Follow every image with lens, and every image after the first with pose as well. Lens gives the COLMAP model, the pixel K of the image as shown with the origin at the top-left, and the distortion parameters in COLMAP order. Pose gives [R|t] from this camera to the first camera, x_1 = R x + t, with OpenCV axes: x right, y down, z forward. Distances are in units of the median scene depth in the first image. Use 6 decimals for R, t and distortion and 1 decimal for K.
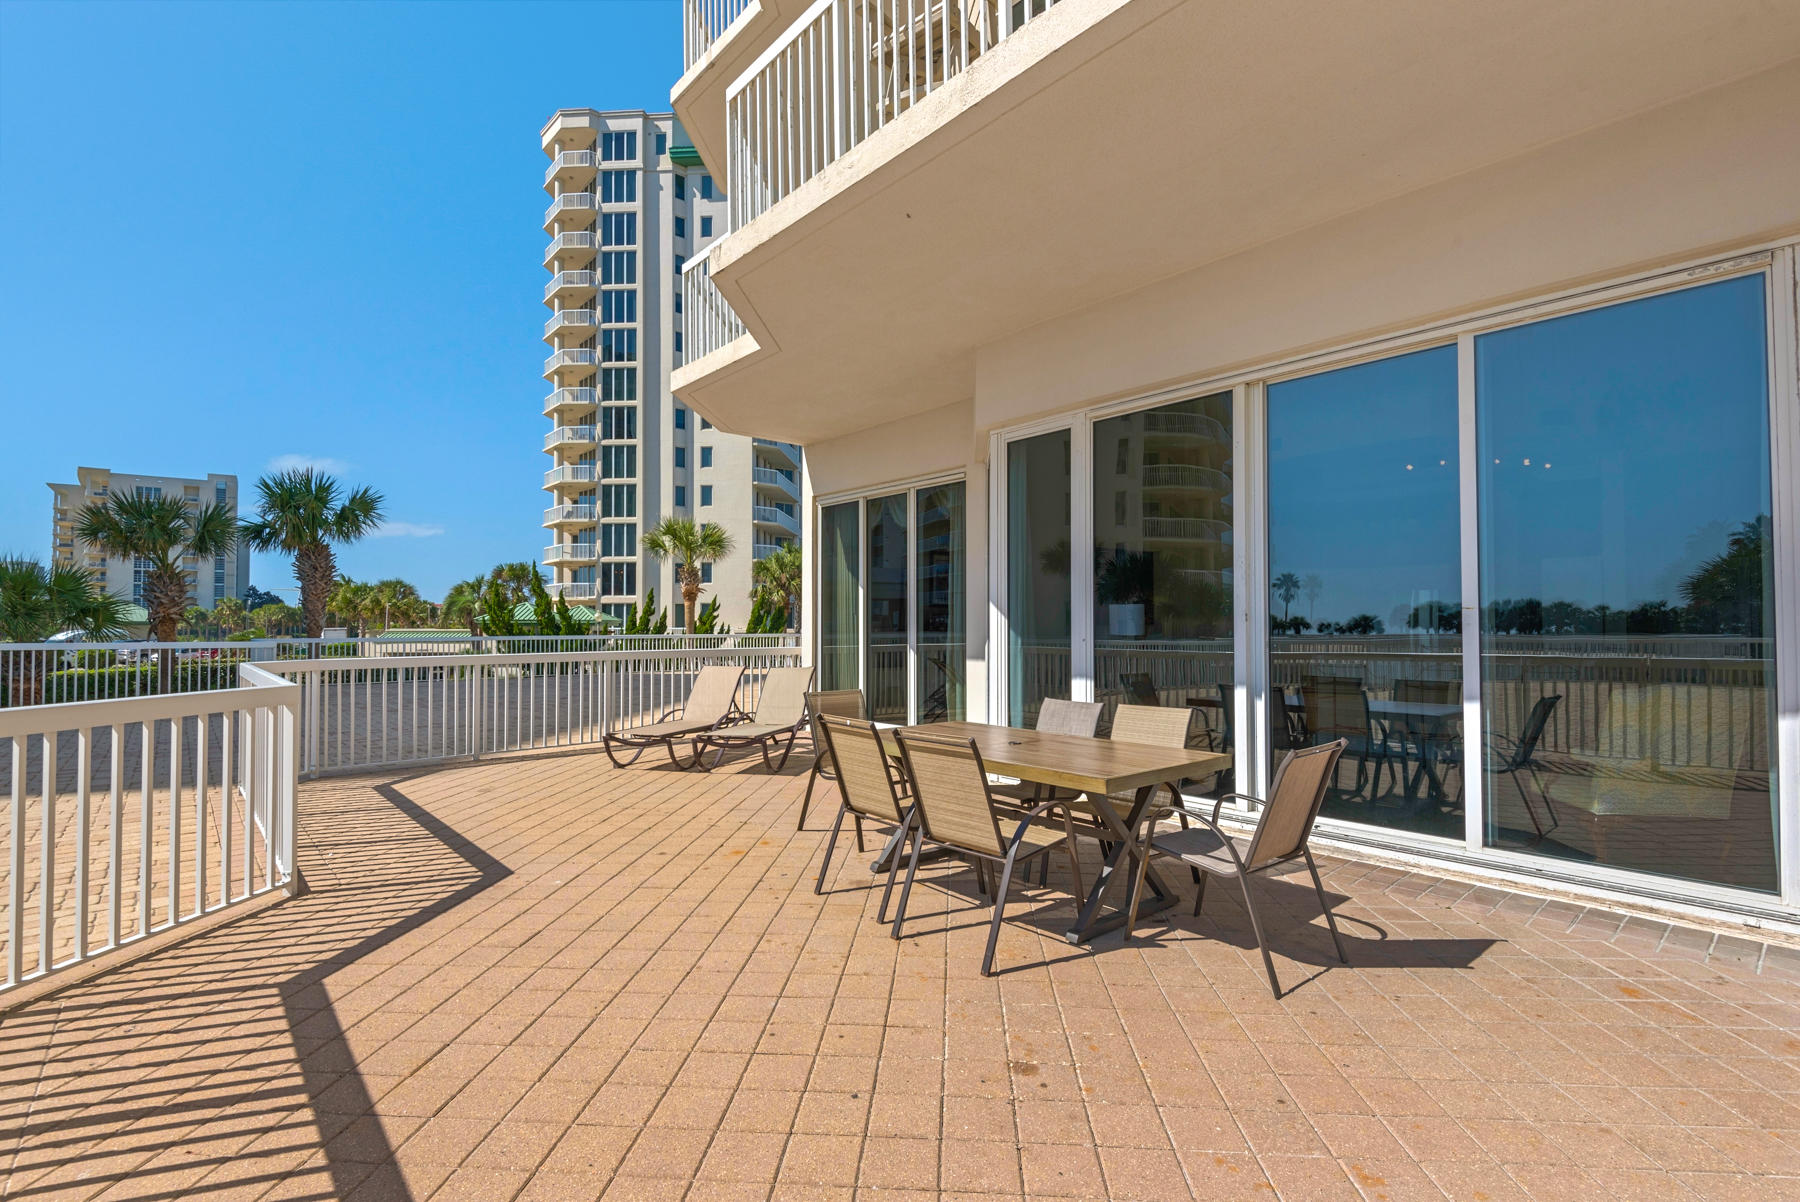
lens RADIAL K [[844.8, 0, 899.1], [0, 844.8, 626.1], [0, 0, 1]] dist [0.000148, -0.000011]
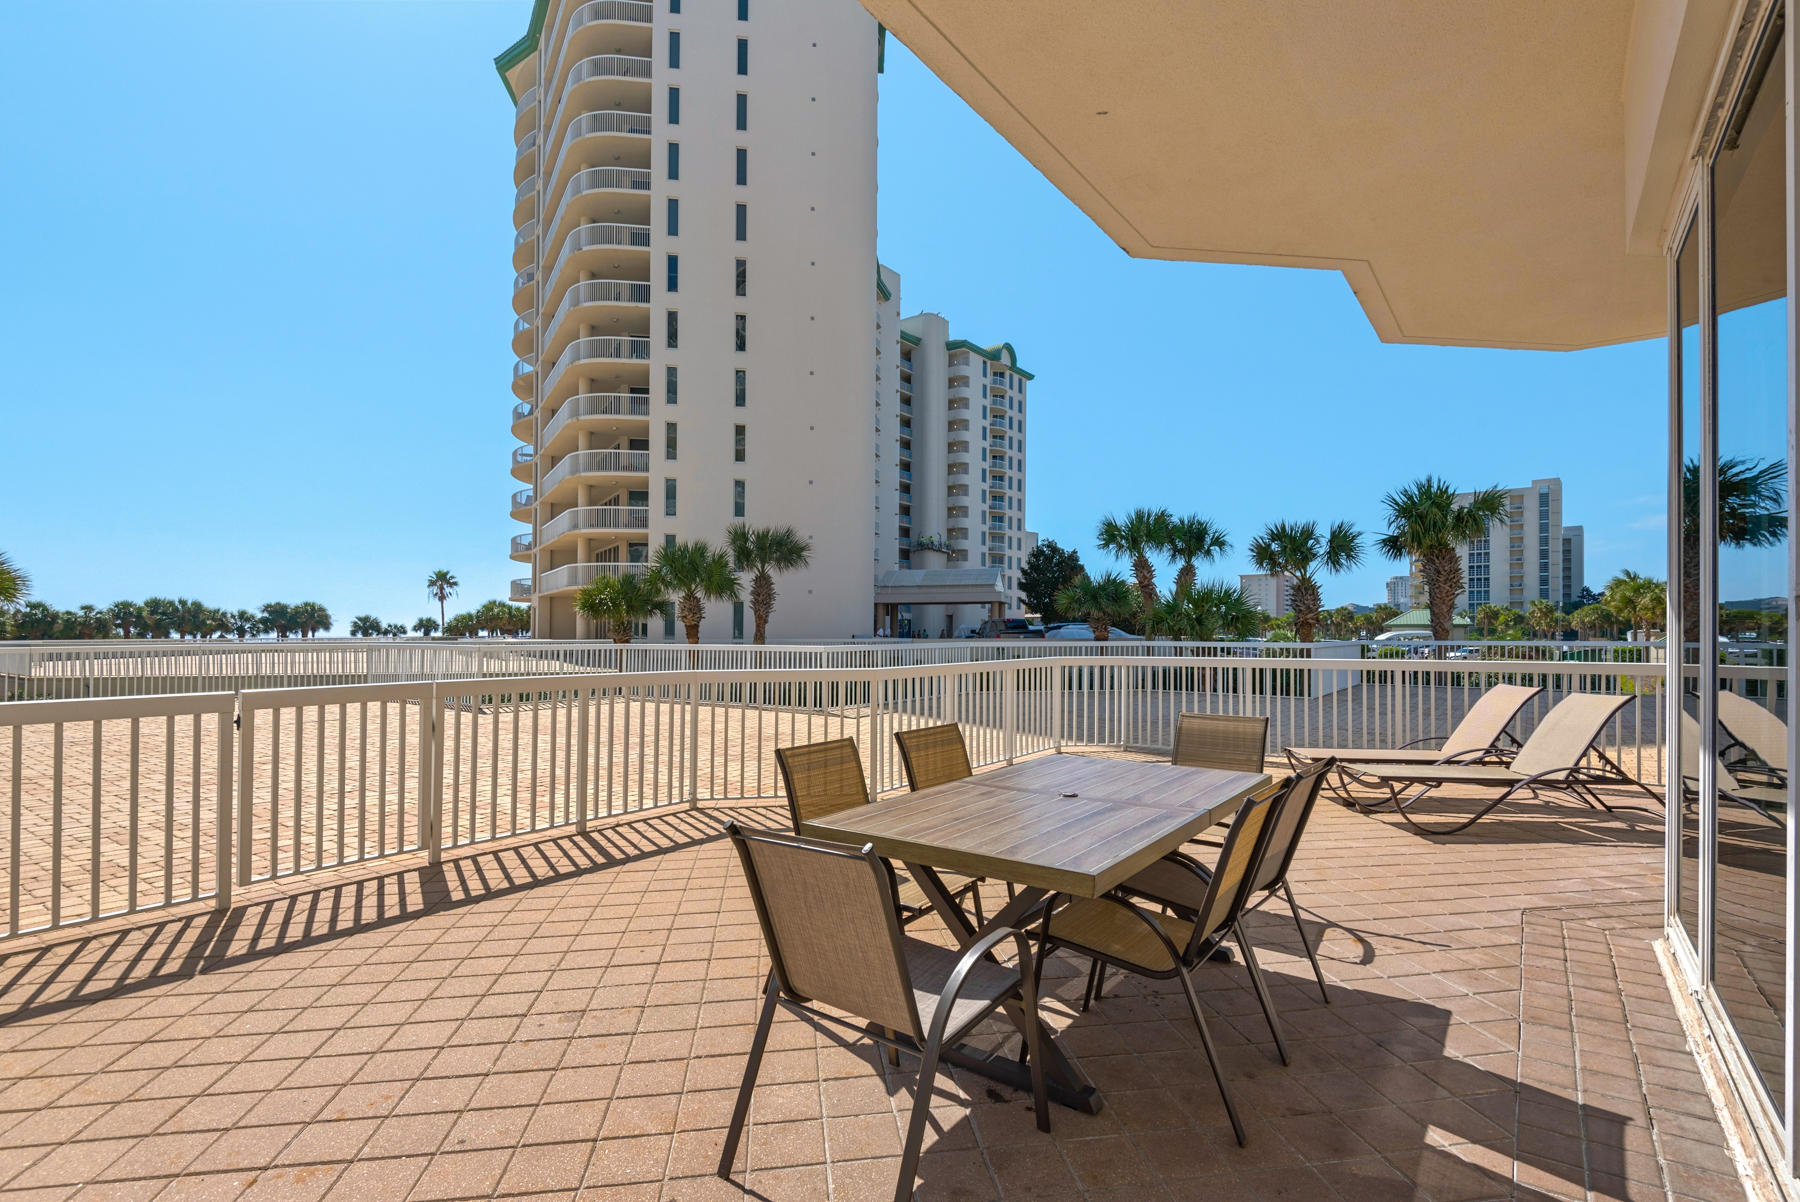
lens RADIAL K [[844.8, 0, 899.1], [0, 844.8, 626.1], [0, 0, 1]] dist [0.000148, -0.000011]
pose [[0.215066, -0.007315, -0.976572, 0.197351], [0.004937, 0.999967, -0.006403, 0.000505], [0.976587, -0.003444, 0.215095, 0.171980]]
